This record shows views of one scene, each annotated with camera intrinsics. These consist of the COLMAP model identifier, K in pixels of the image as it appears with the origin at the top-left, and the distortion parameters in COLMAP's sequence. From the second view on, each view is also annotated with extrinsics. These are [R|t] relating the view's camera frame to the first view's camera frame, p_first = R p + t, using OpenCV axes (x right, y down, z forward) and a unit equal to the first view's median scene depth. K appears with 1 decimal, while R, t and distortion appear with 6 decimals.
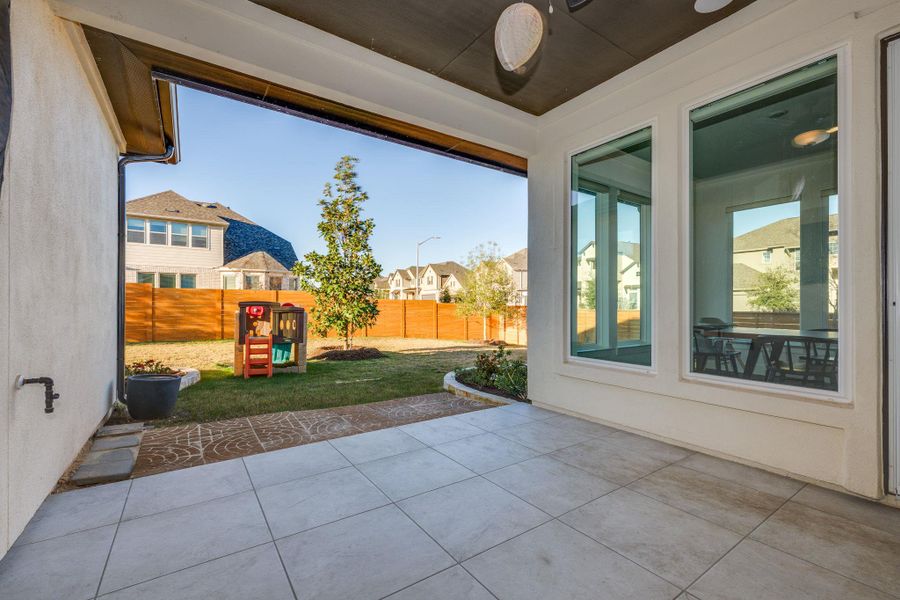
lens RADIAL K [[376.0, 0, 447.9], [0, 376.0, 304.9], [0, 0, 1]] dist [0.002067, 0.000287]
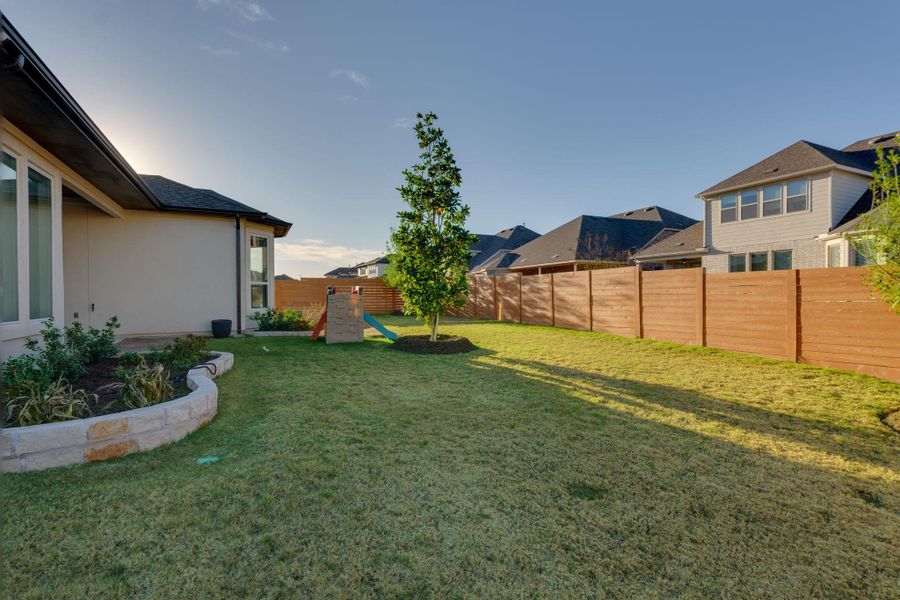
lens RADIAL K [[424.3, 0, 428.9], [0, 424.3, 291.9], [0, 0, 1]] dist [0.003344, 0.000240]
pose [[-0.172458, -0.012667, -0.984935, 0.258485], [0.001242, 0.999914, -0.013077, 0.010353], [0.985016, -0.003478, -0.172427, 0.456408]]
